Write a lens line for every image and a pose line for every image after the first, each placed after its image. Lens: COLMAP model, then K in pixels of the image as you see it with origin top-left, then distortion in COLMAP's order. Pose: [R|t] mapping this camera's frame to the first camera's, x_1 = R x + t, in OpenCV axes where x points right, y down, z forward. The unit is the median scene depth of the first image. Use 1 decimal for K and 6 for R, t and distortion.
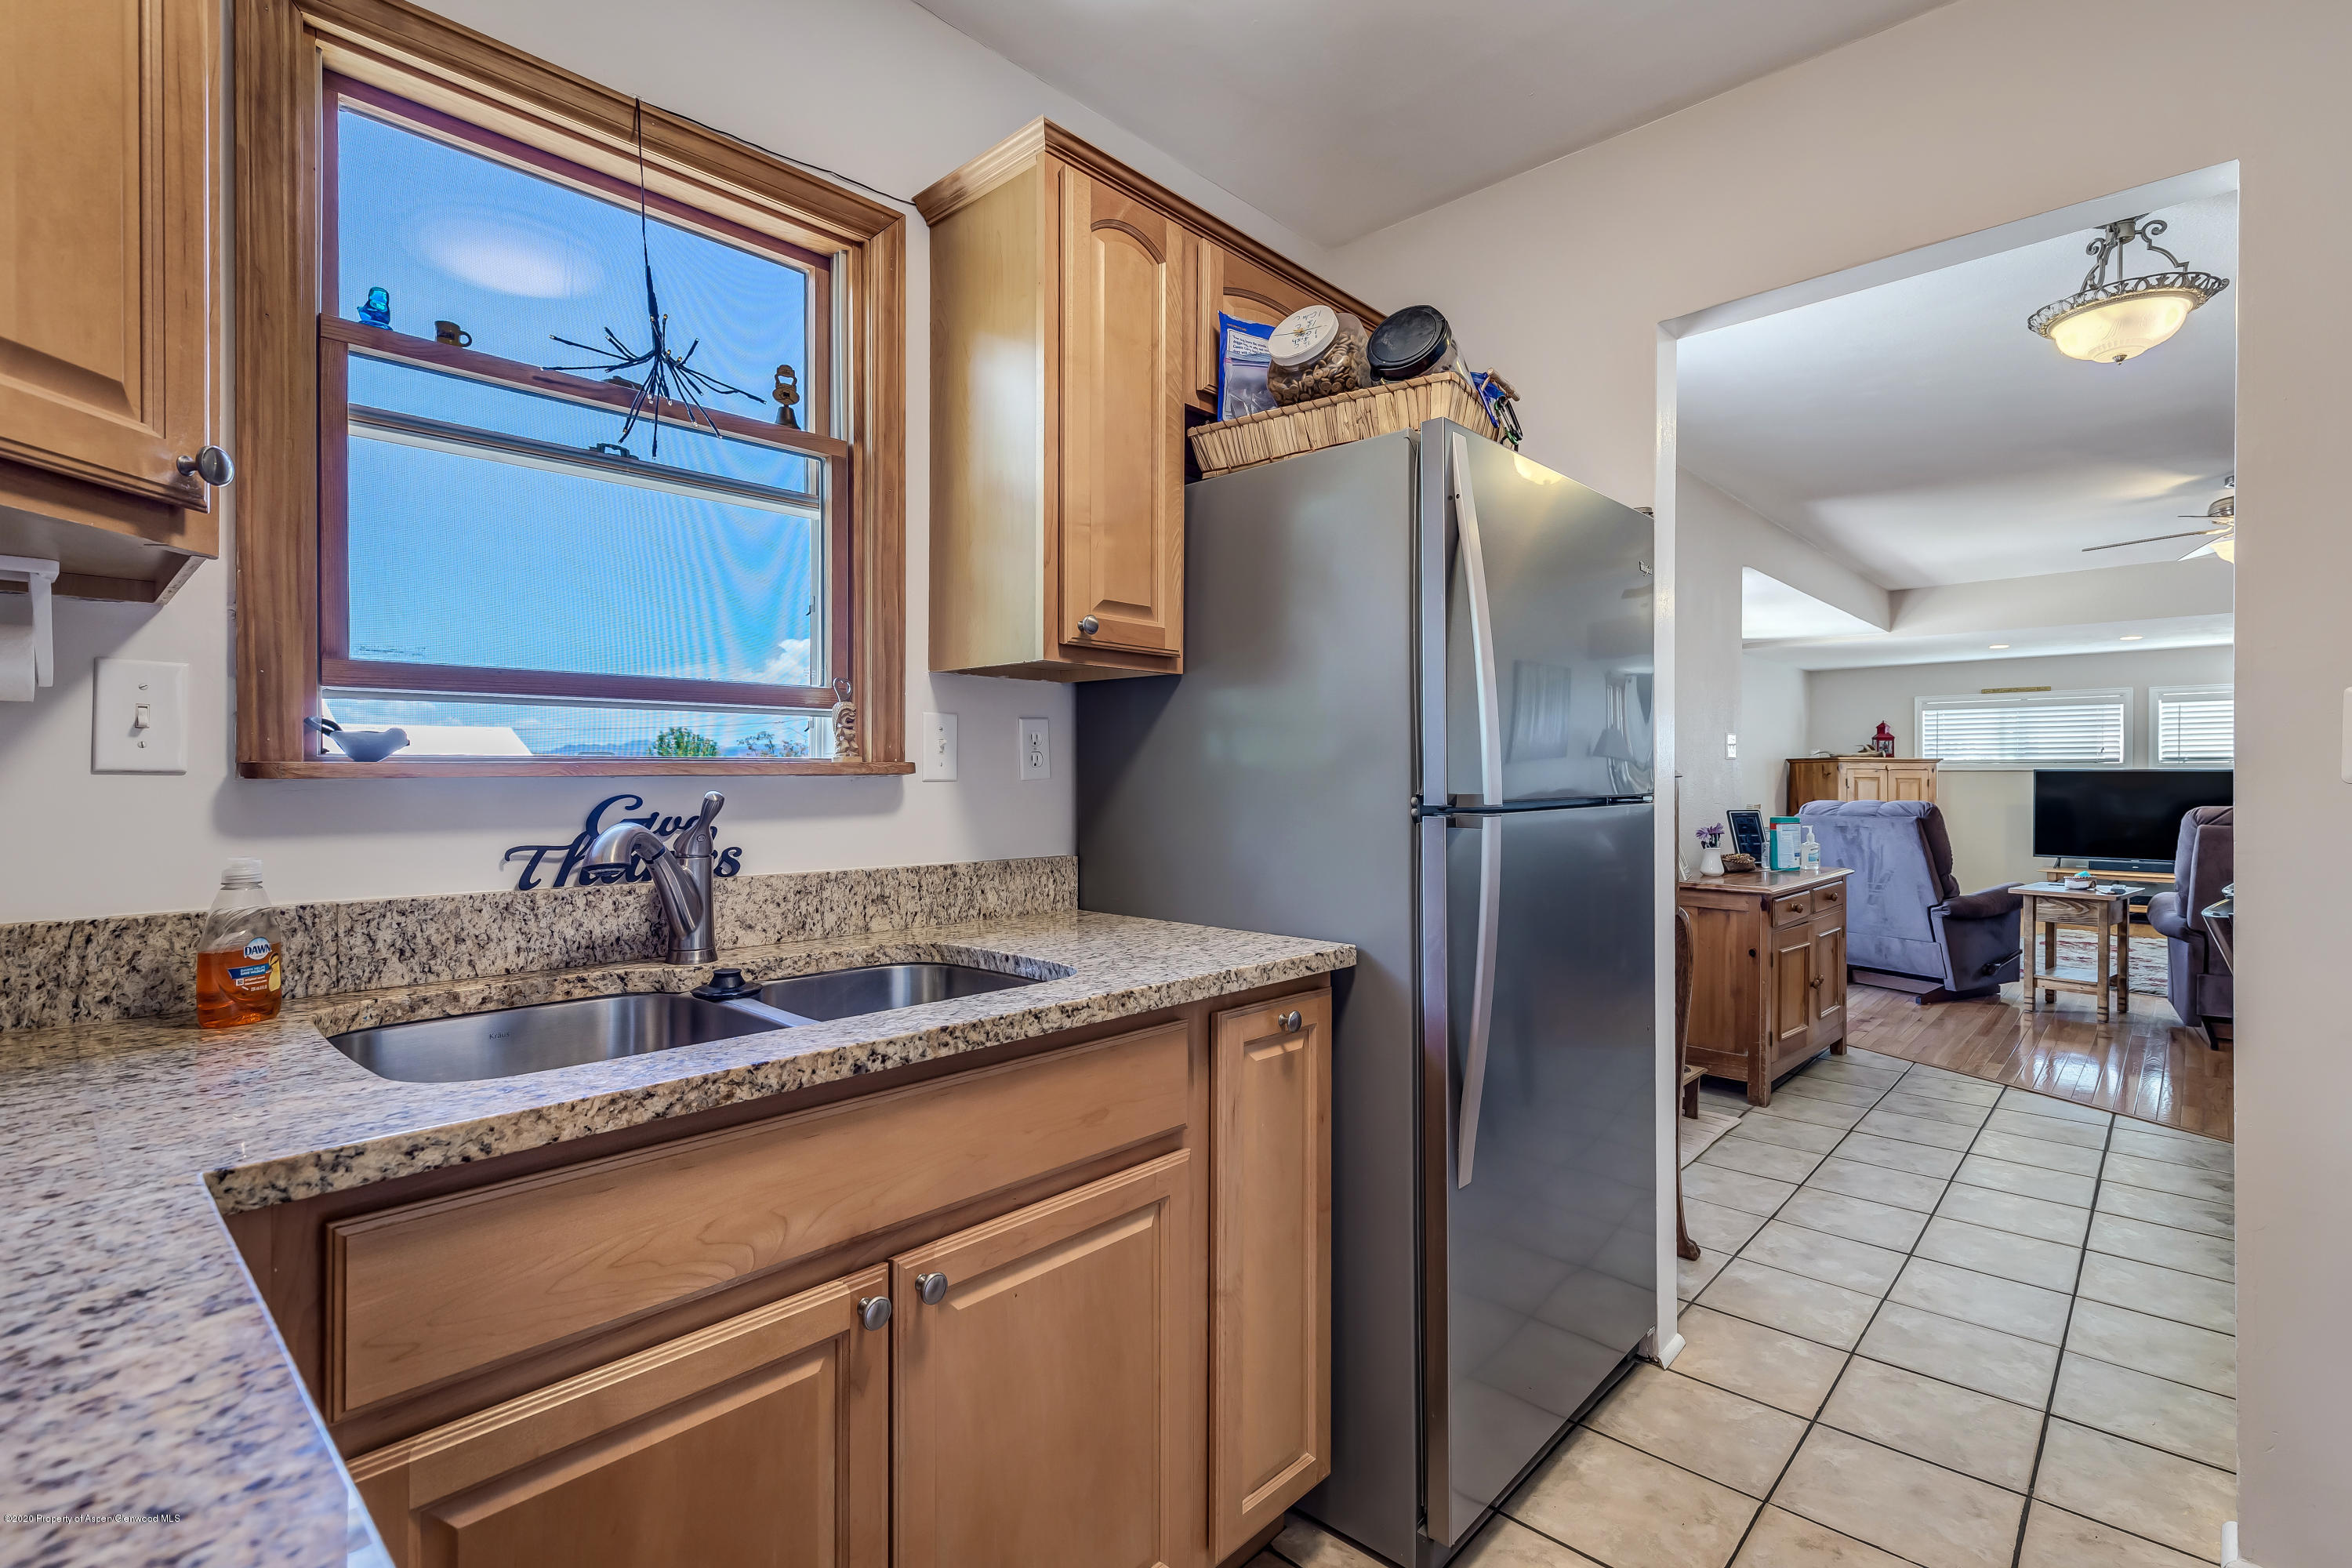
lens RADIAL K [[1067.4, 0, 1175.3], [0, 1067.4, 780.9], [0, 0, 1]] dist [-0.000947, 0.000431]
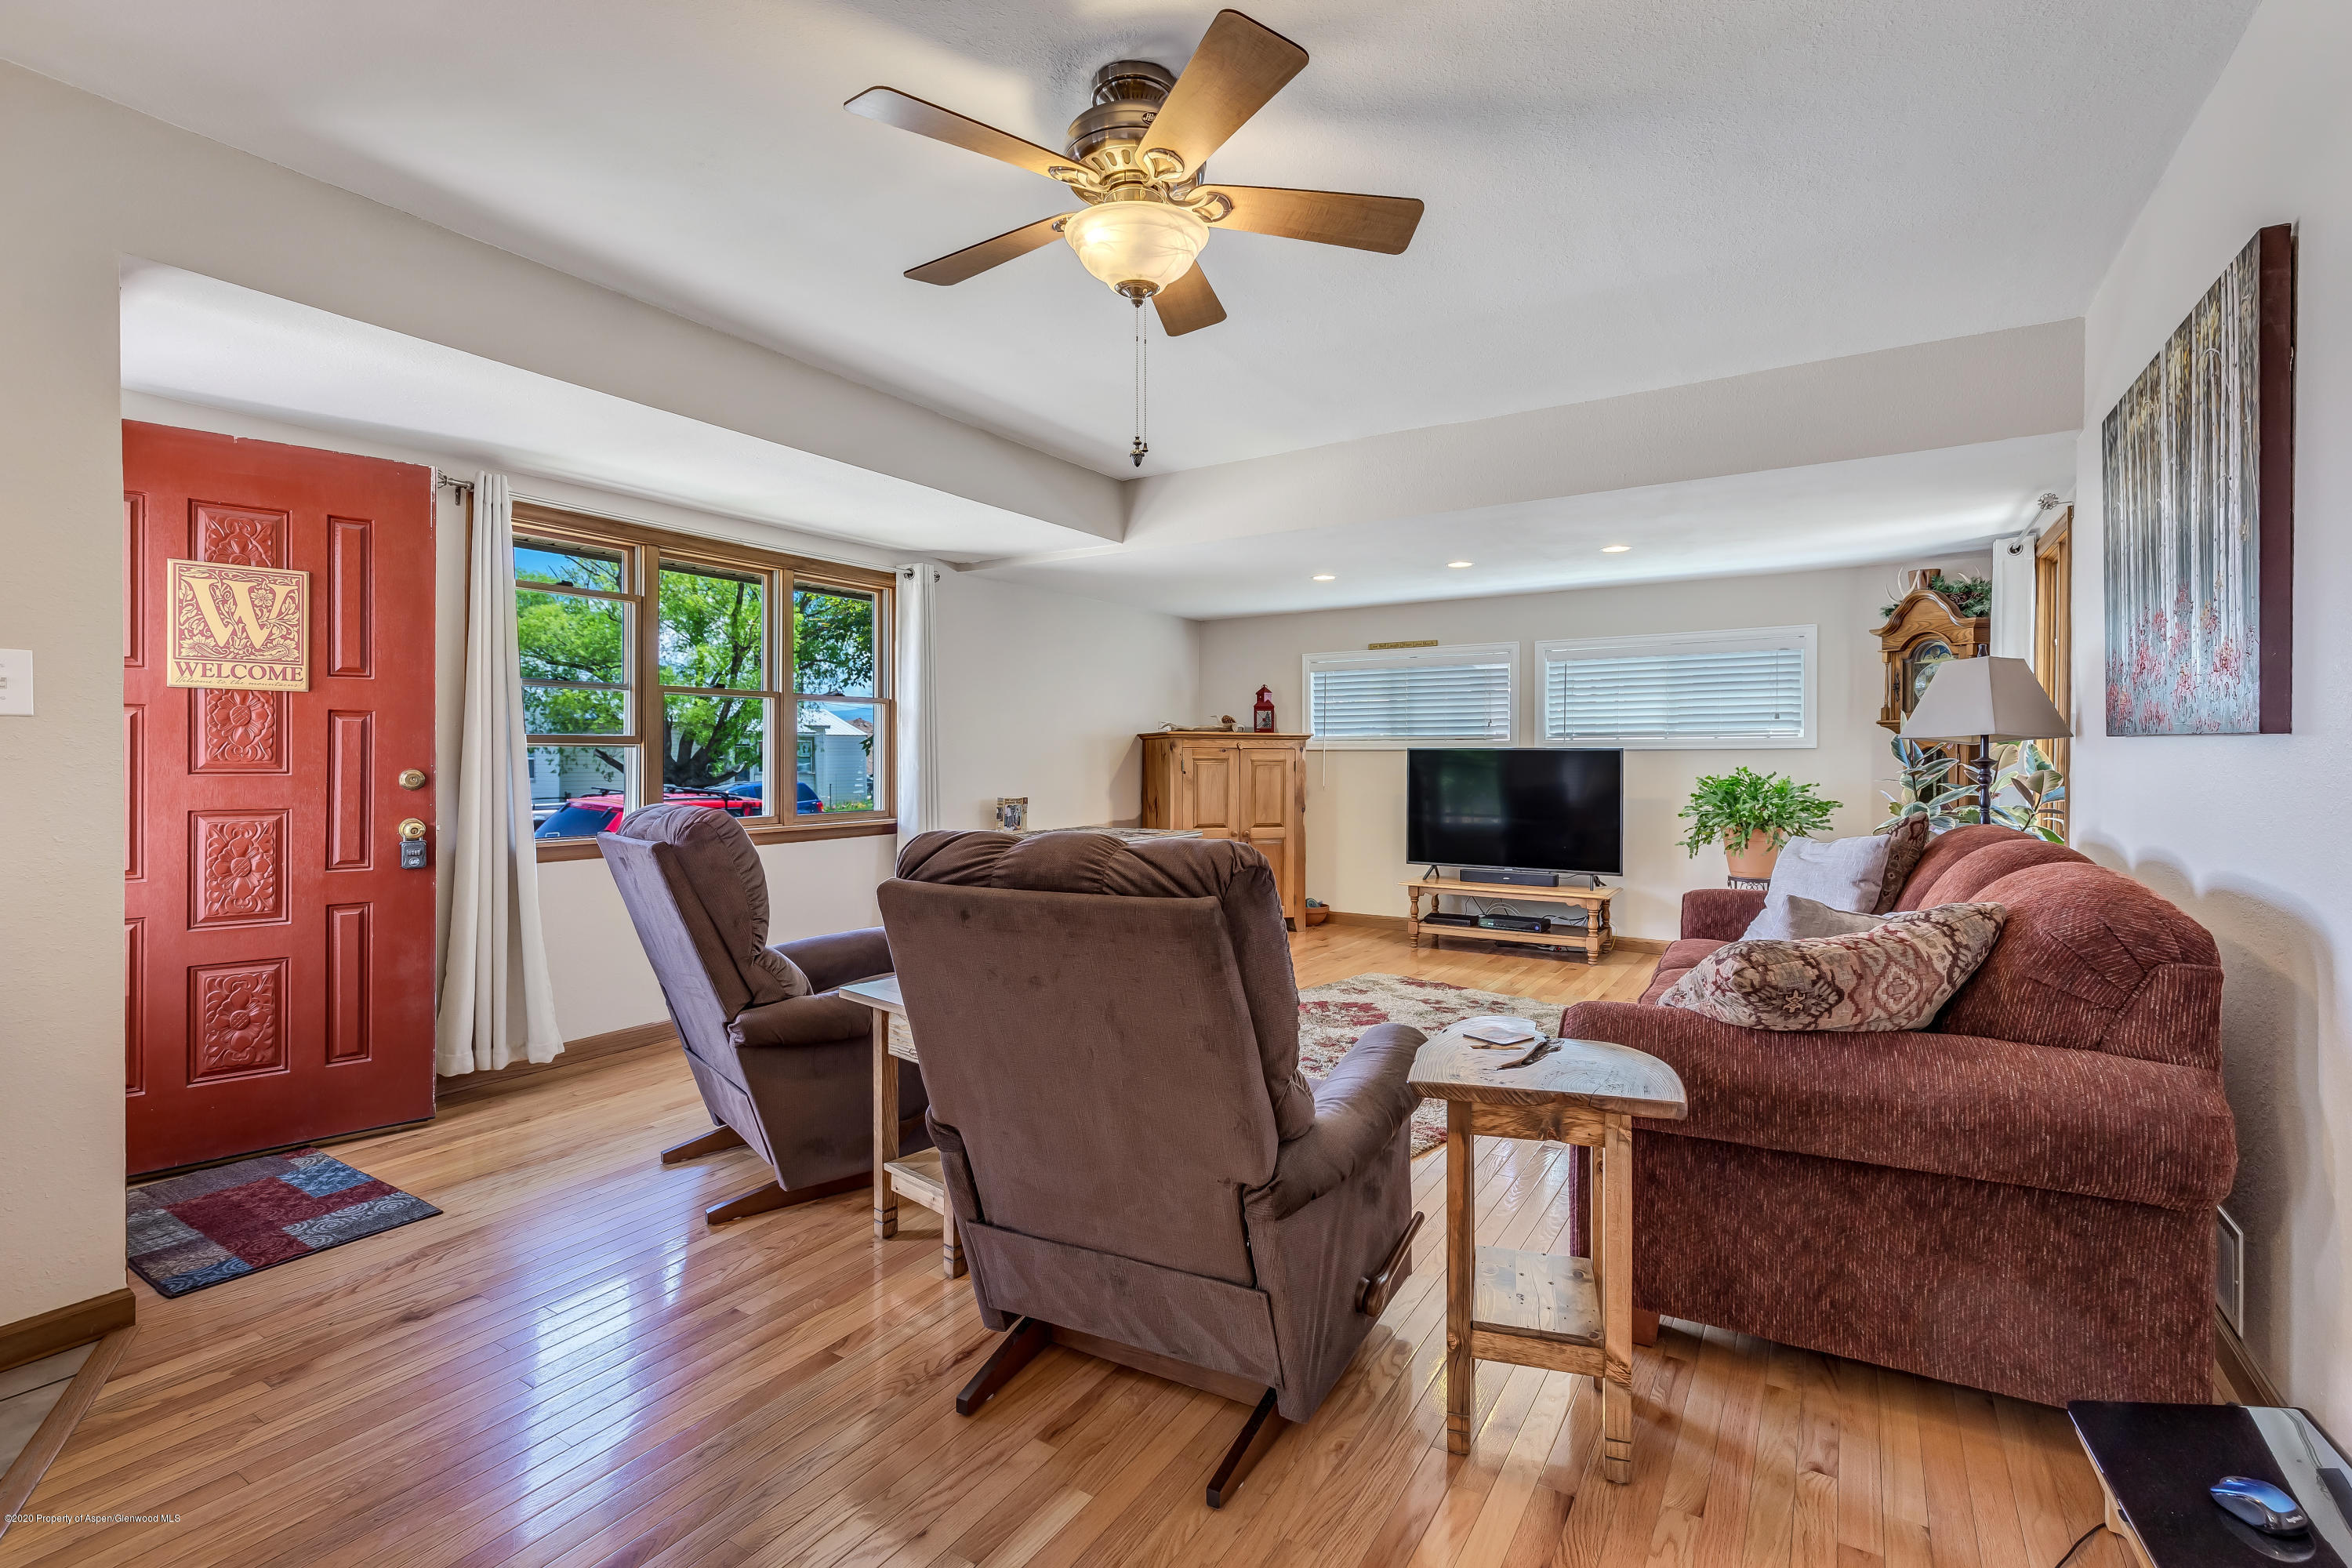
lens RADIAL K [[1067.4, 0, 1178.3], [0, 1067.4, 768.1], [0, 0, 1]] dist [-0.000947, 0.000431]
pose [[0.979700, -0.000855, 0.200465, 0.484276], [-0.000041, 0.999990, 0.004466, -0.000519], [-0.200467, -0.004383, 0.979691, 0.287480]]
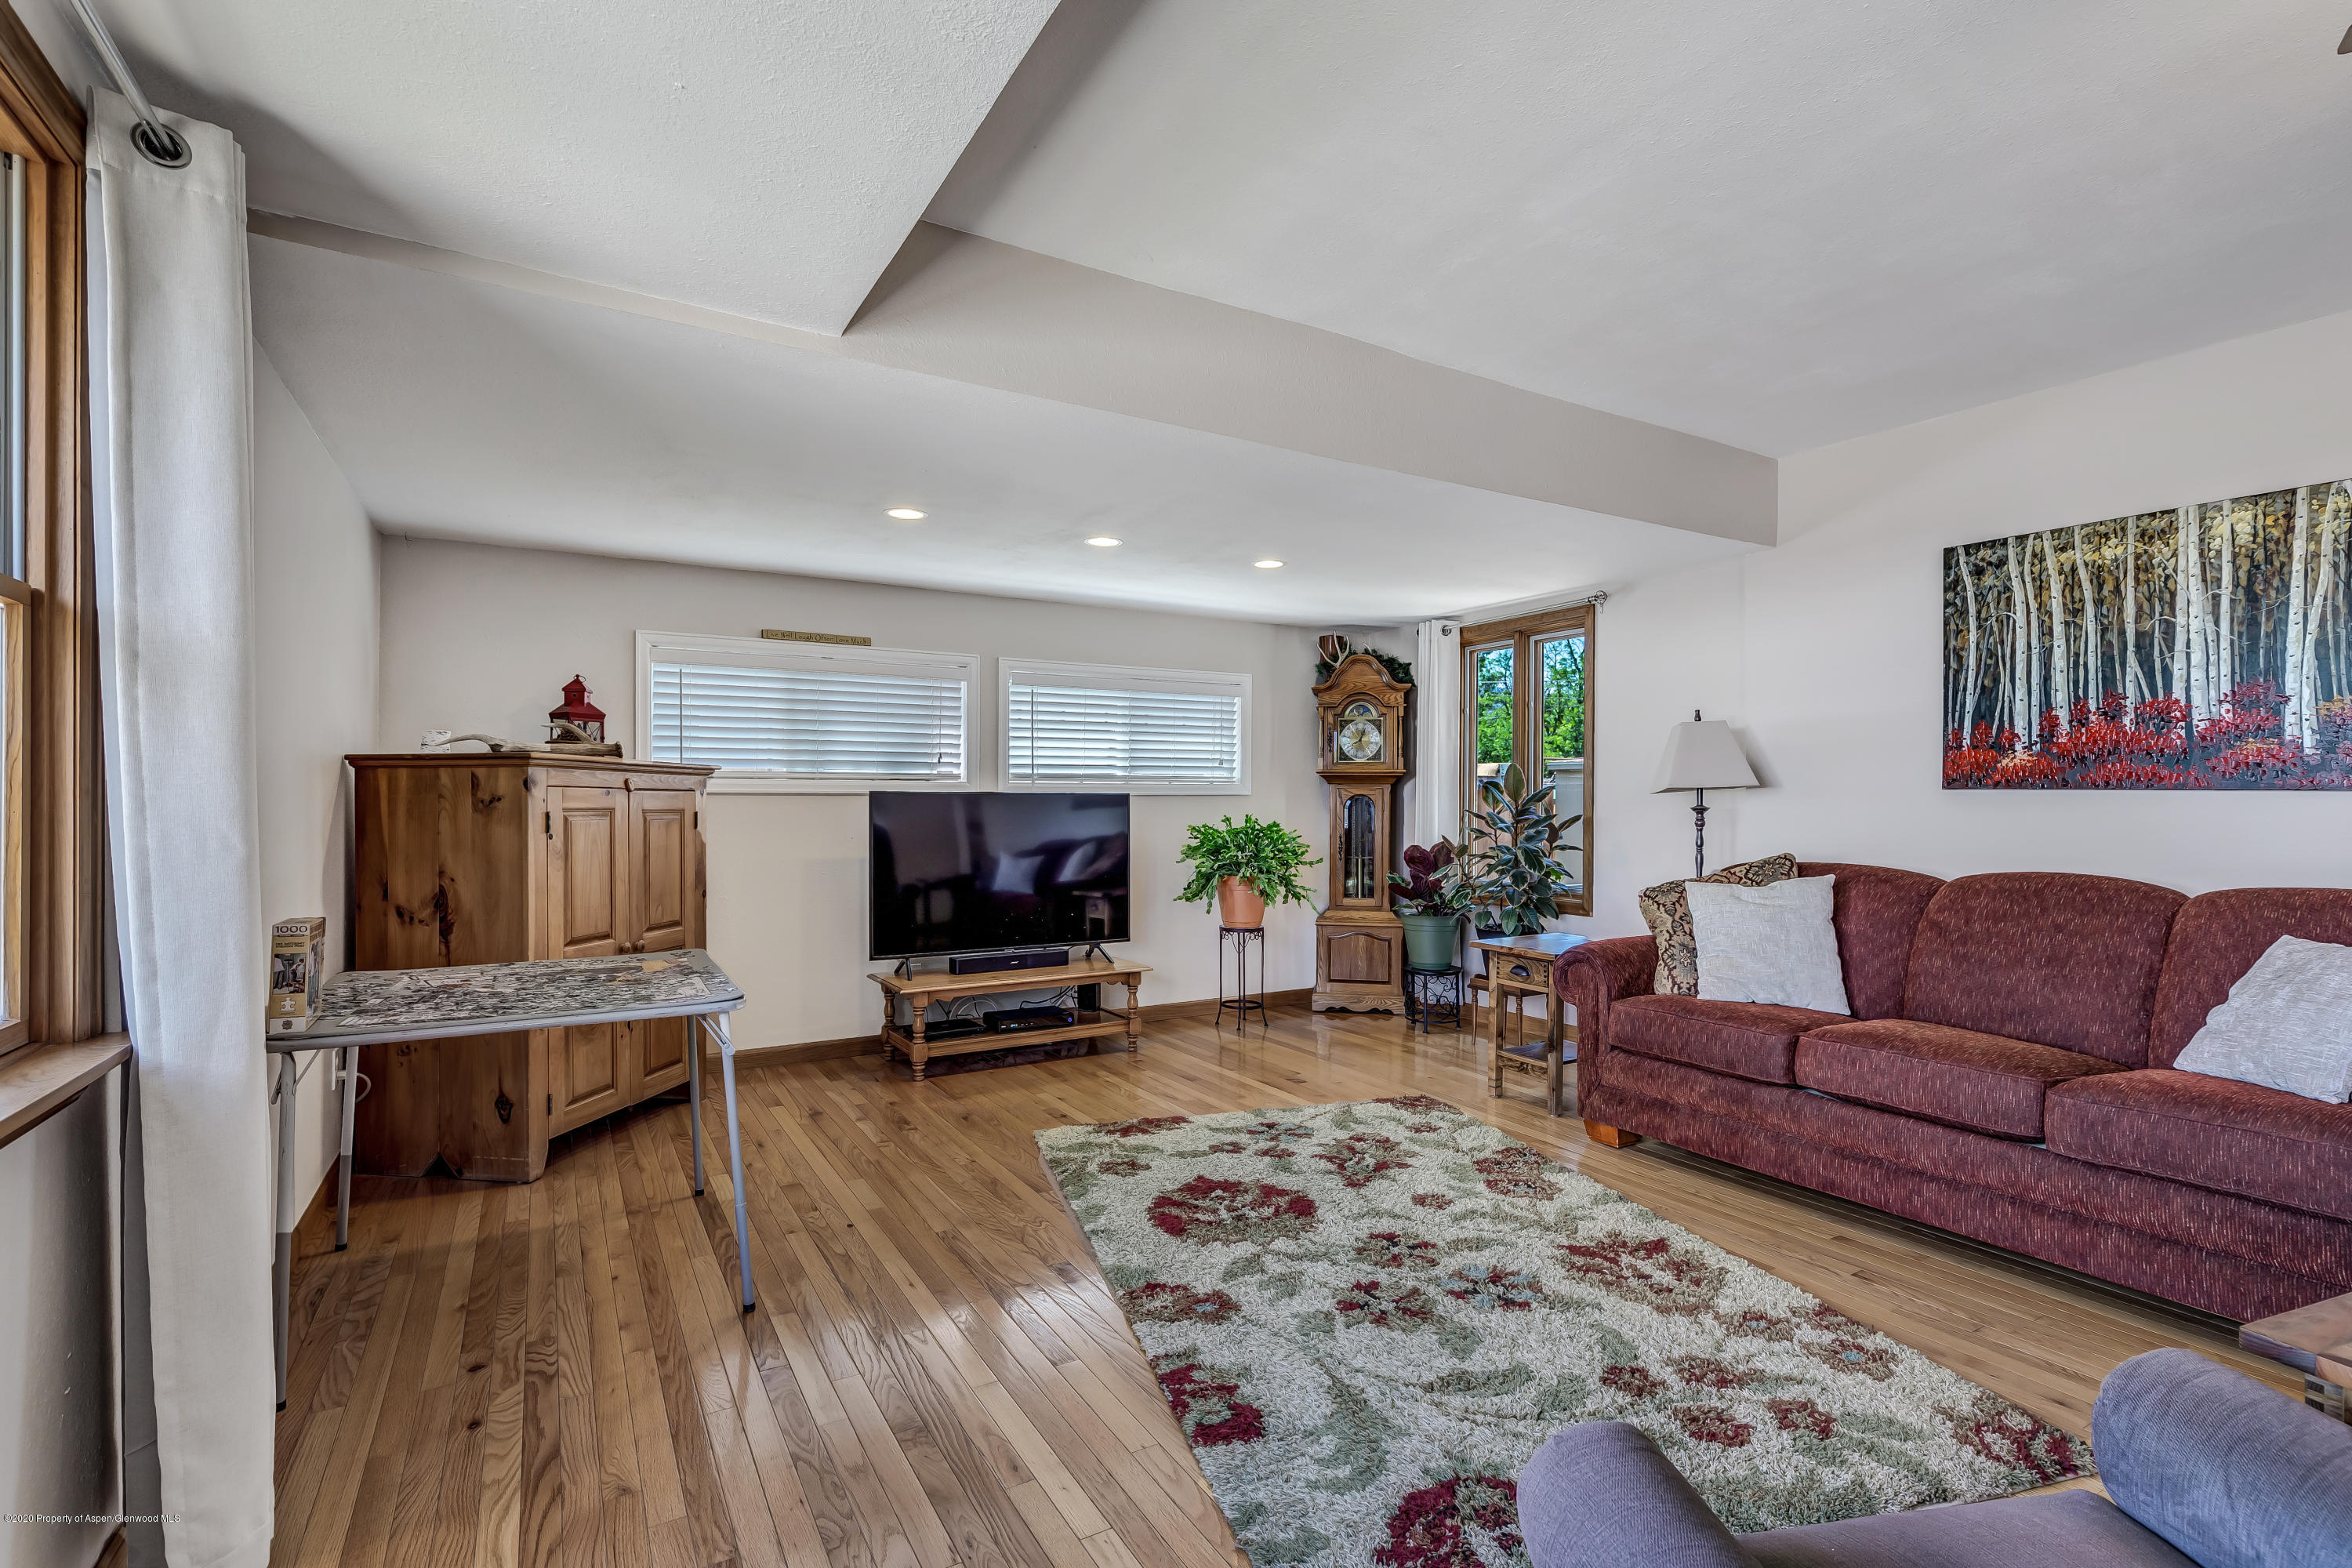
lens RADIAL K [[1067.4, 0, 1183.2], [0, 1067.4, 800.1], [0, 0, 1]] dist [-0.000947, 0.000431]
pose [[0.268988, 0.002371, 0.963141, 0.343484], [0.004592, 0.999982, -0.003744, -0.004250], [-0.963133, 0.005429, 0.268972, 0.702175]]
